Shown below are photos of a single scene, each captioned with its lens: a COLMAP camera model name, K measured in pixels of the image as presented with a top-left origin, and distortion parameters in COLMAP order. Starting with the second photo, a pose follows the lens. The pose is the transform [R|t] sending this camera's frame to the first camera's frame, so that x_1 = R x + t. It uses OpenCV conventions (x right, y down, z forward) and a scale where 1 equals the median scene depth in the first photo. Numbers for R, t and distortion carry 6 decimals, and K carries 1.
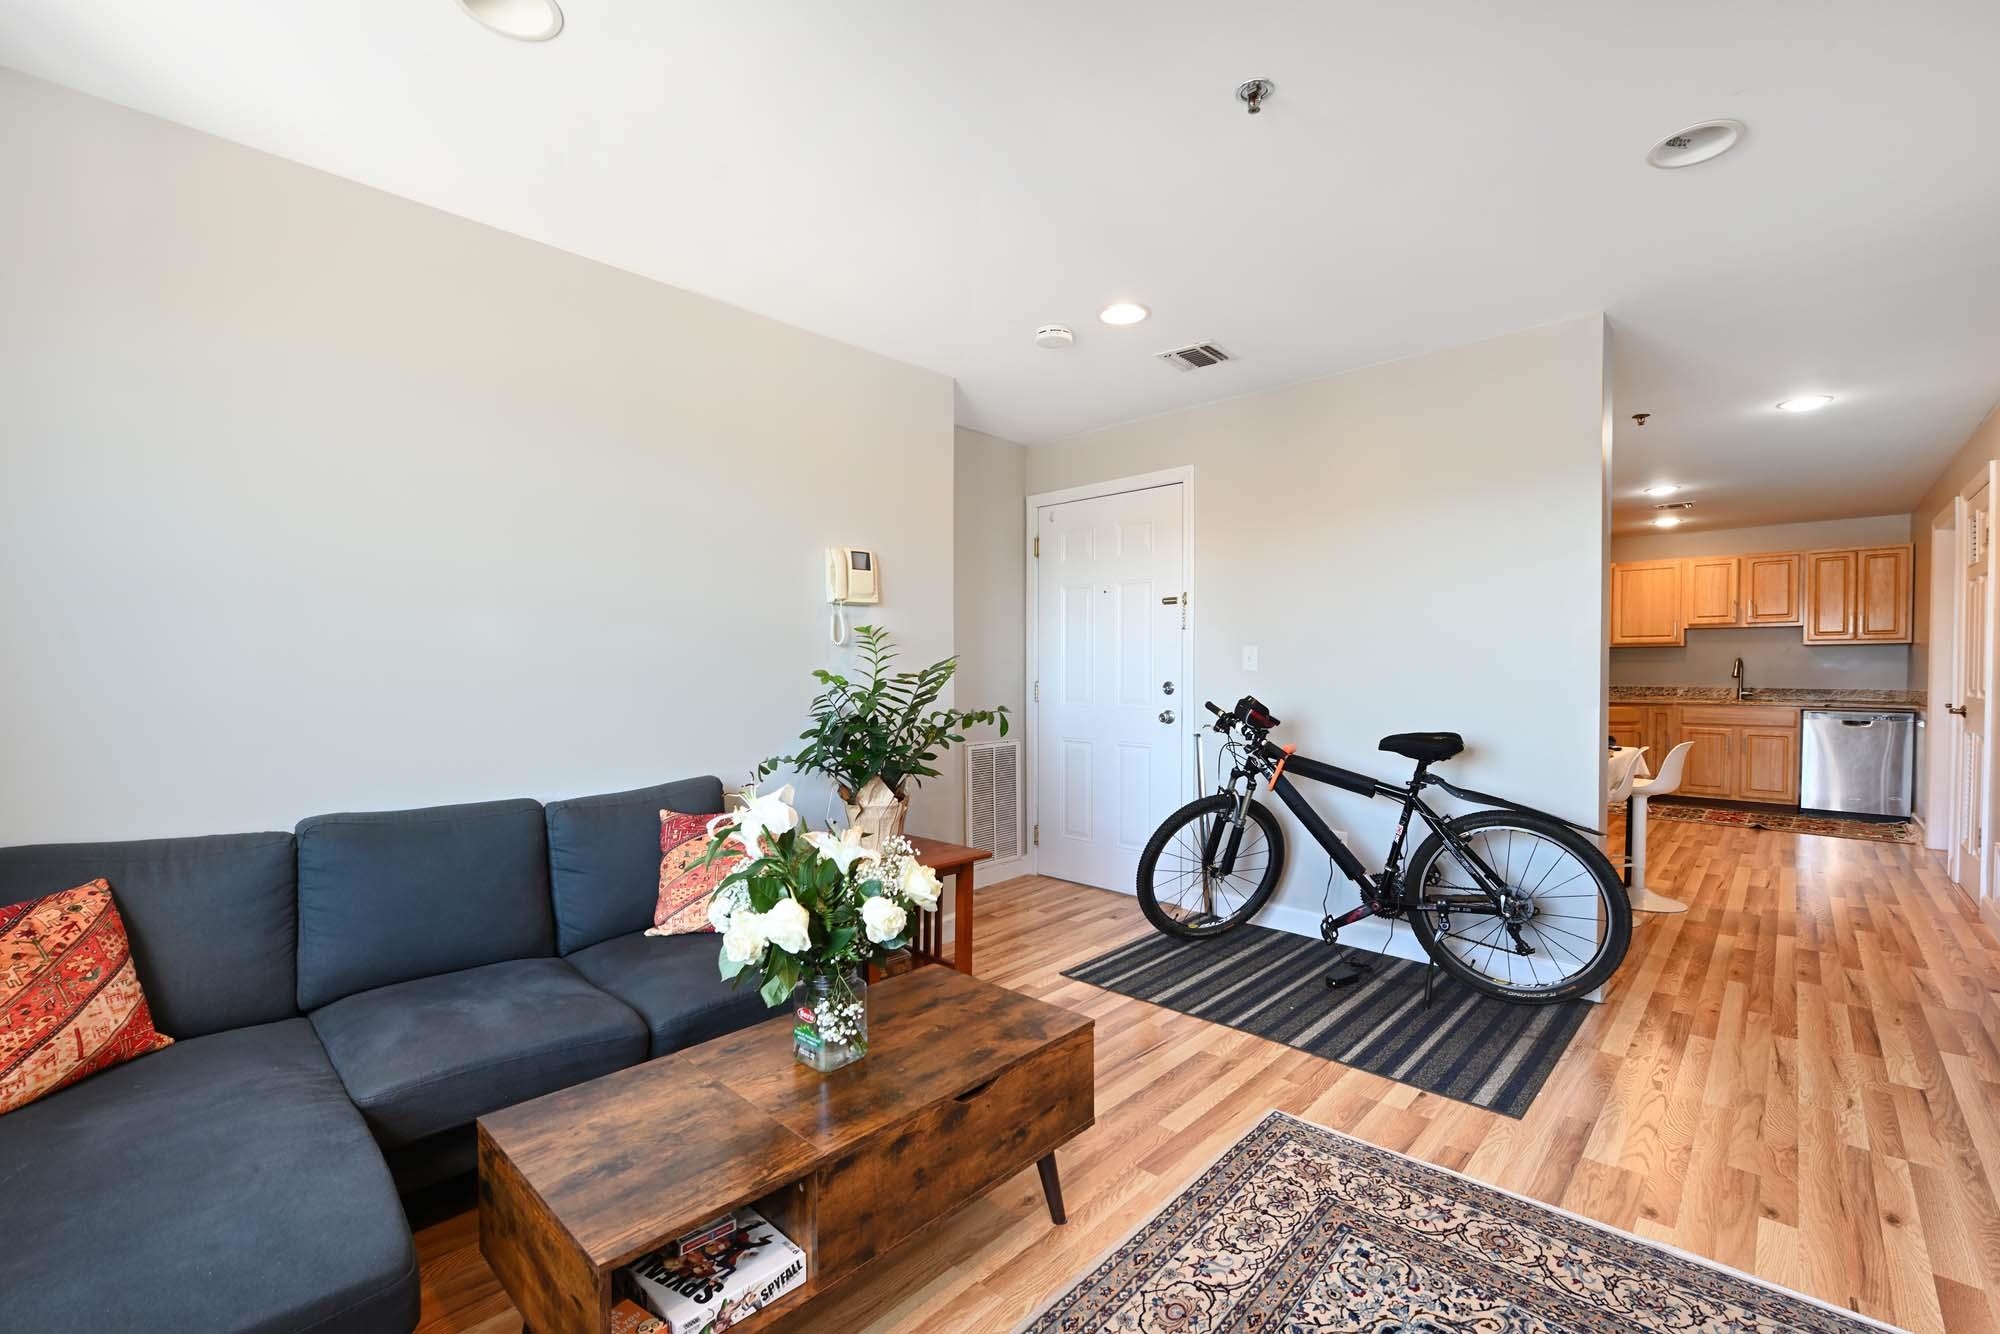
lens RADIAL K [[856.6, 0, 997.3], [0, 856.6, 675.6], [0, 0, 1]] dist [-0.007293, -0.000965]
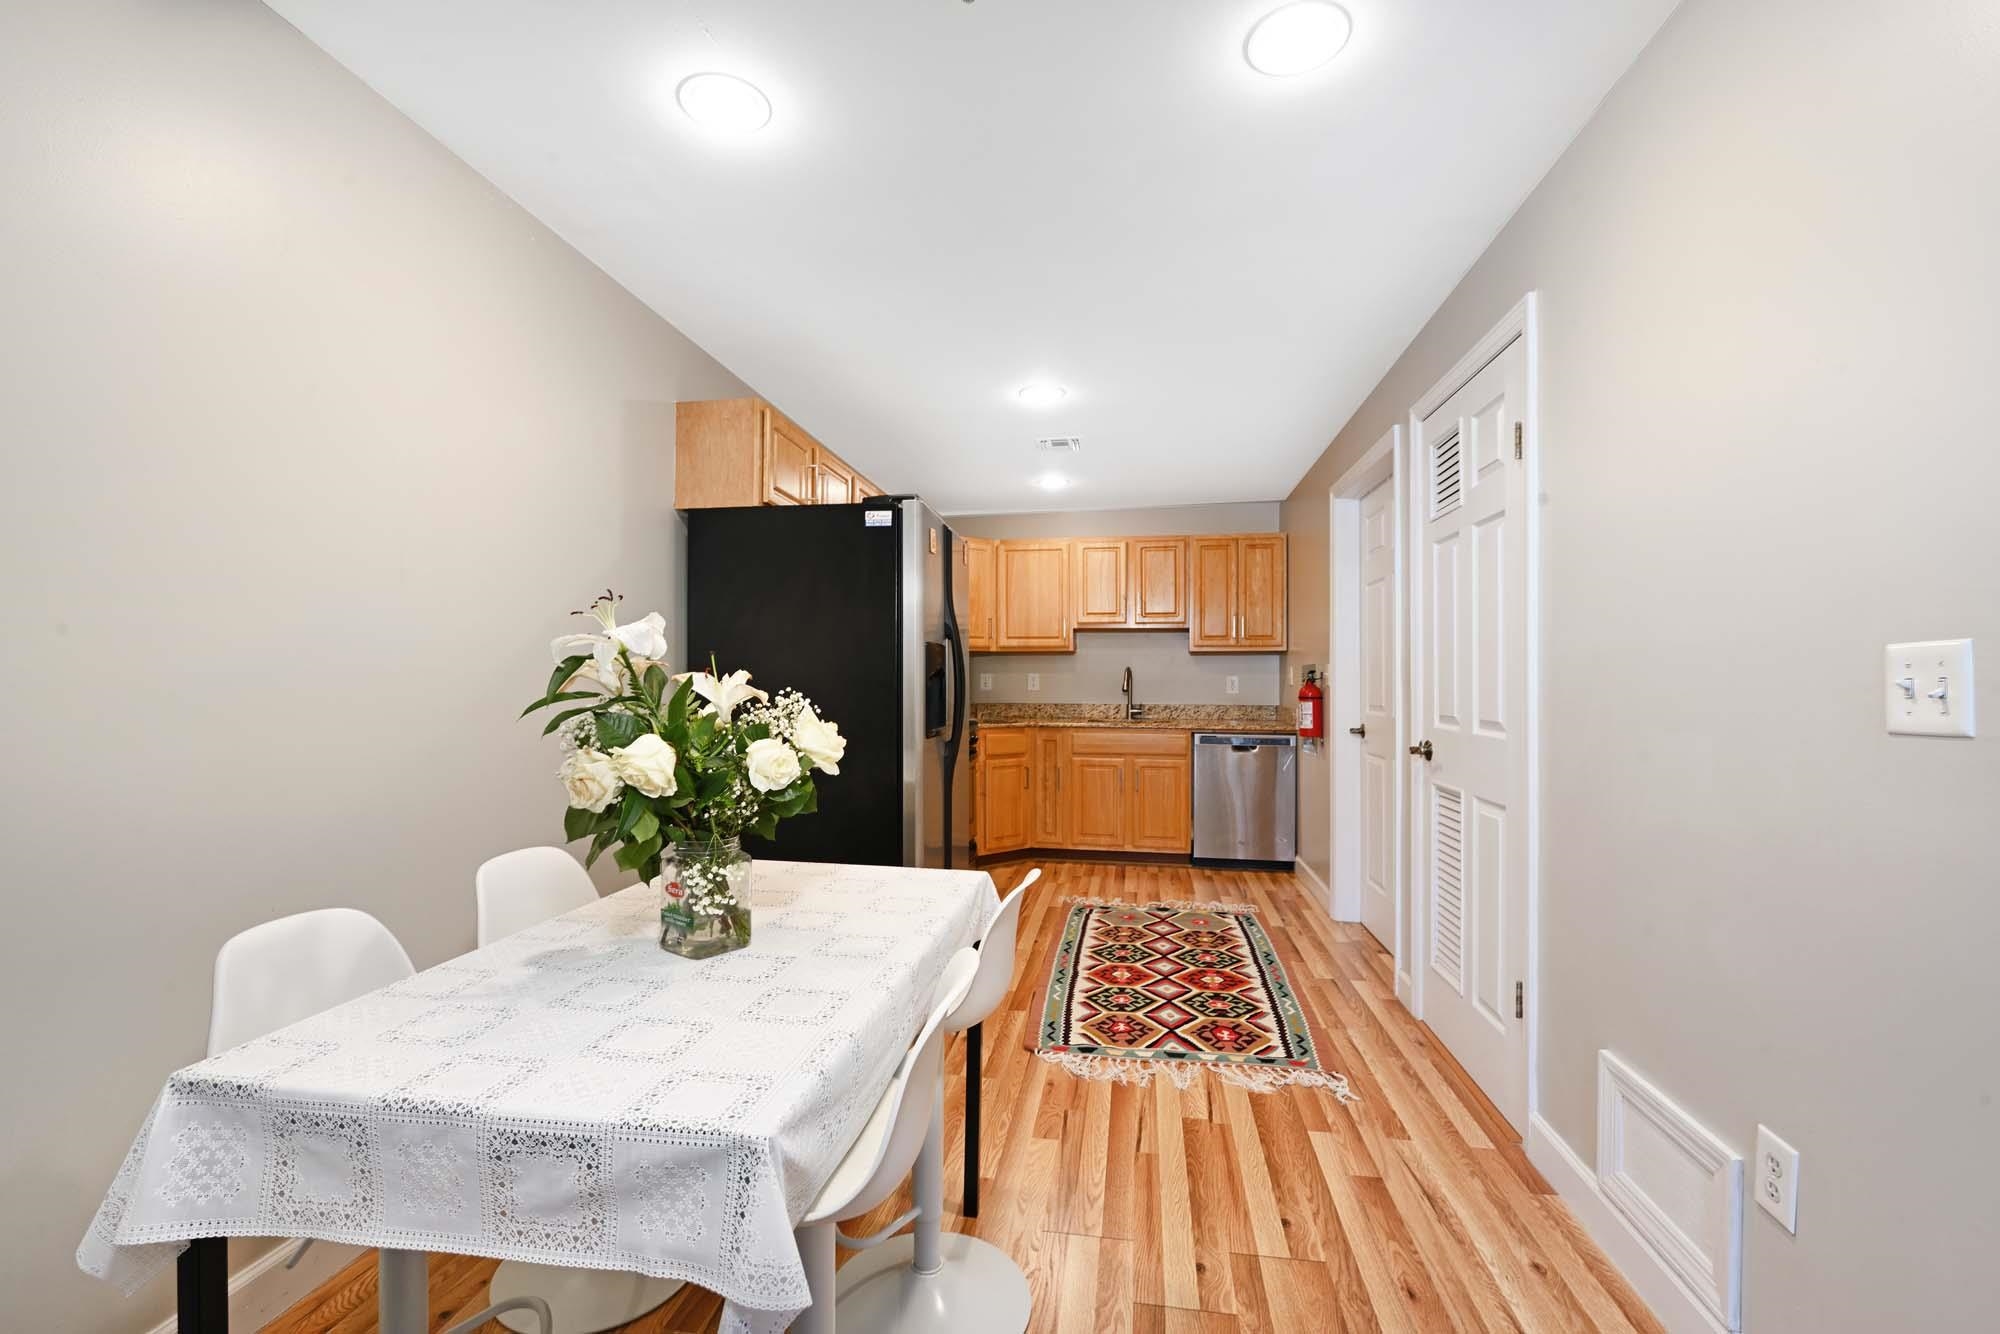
lens RADIAL K [[856.6, 0, 1000.2], [0, 856.6, 670.5], [0, 0, 1]] dist [-0.007293, -0.000965]
pose [[0.823640, 0.002066, 0.567109, 0.716805], [0.007213, 0.999874, -0.014118, -0.015818], [-0.567067, 0.015719, 0.823522, 0.918869]]
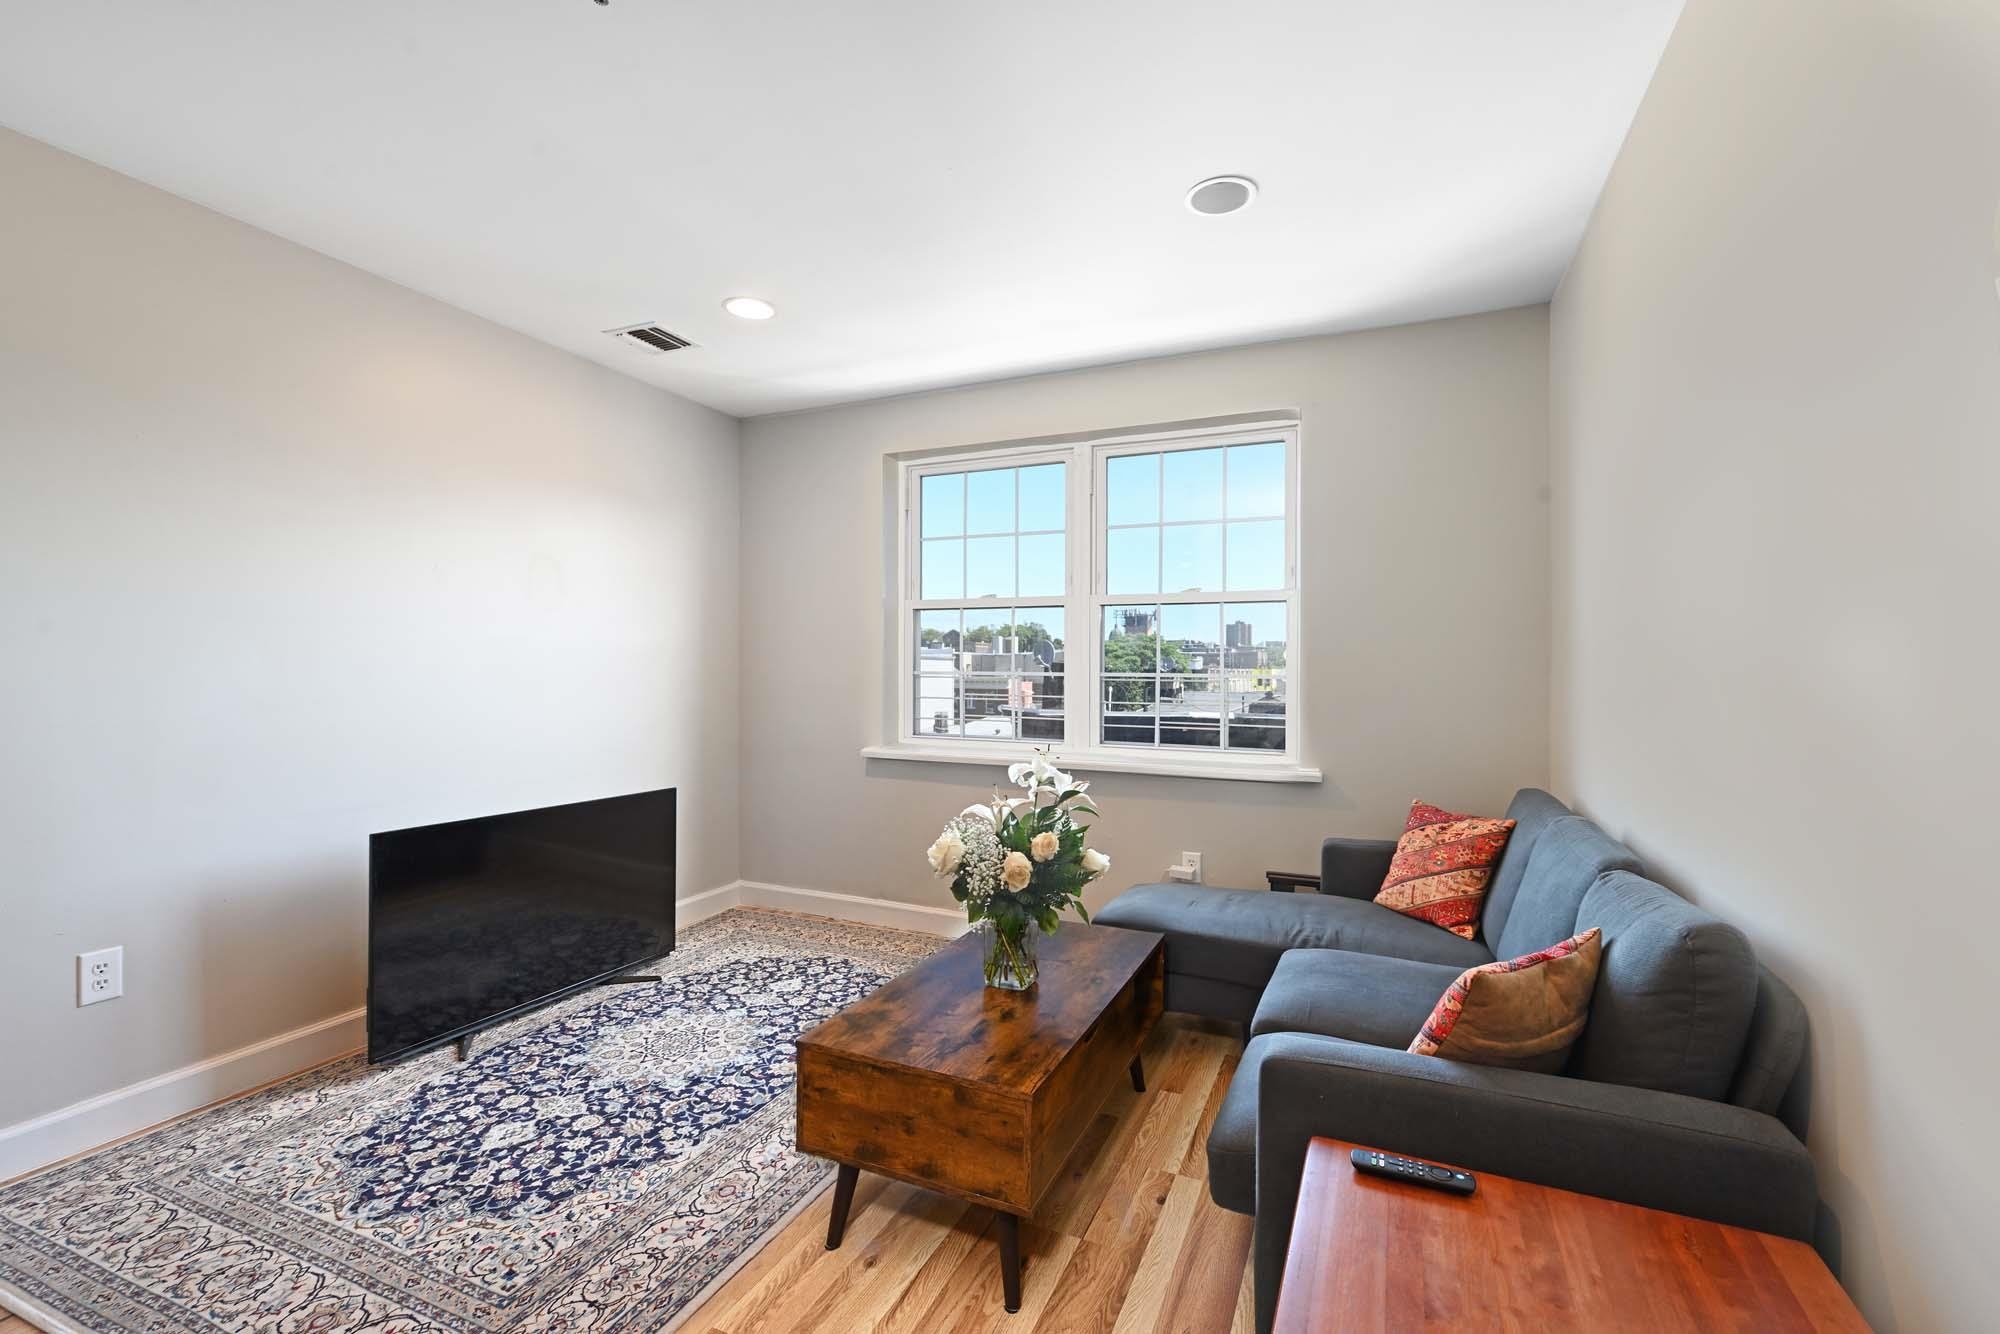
lens RADIAL K [[856.6, 0, 990.0], [0, 856.6, 669.3], [0, 0, 1]] dist [-0.007293, -0.000965]
pose [[-0.941951, -0.003914, -0.335727, 0.134728], [-0.007459, 0.999929, 0.009271, -0.009752], [0.335667, 0.011237, -0.941914, 1.142104]]
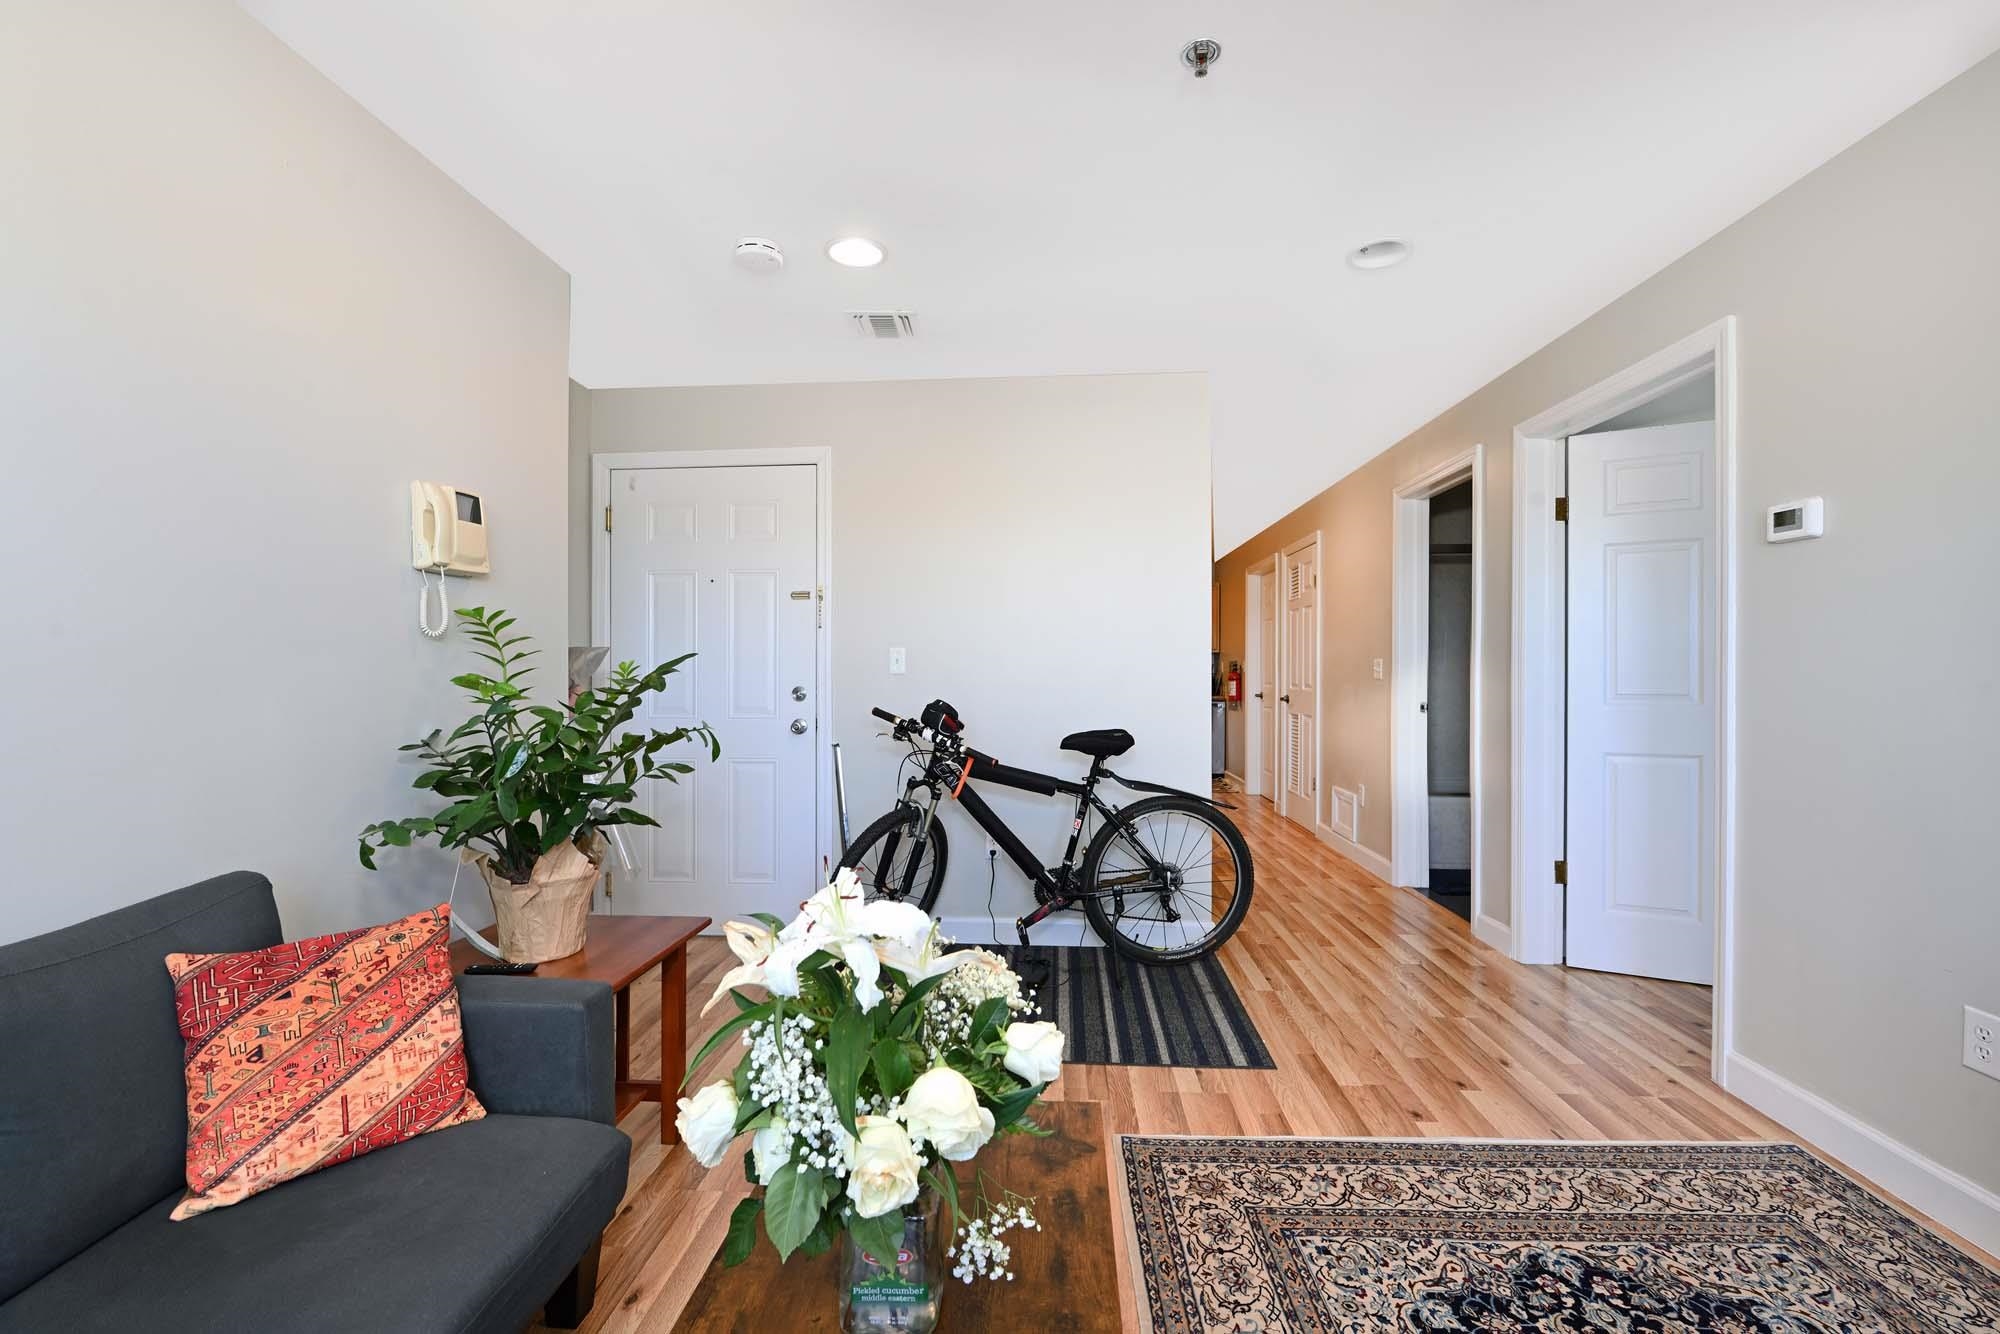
lens RADIAL K [[856.6, 0, 992.2], [0, 856.6, 673.7], [0, 0, 1]] dist [-0.007293, -0.000965]
pose [[0.771933, -0.004933, 0.635685, -0.278284], [0.010337, 0.999935, -0.004793, -0.000284], [-0.635620, 0.010271, 0.771934, 0.256007]]
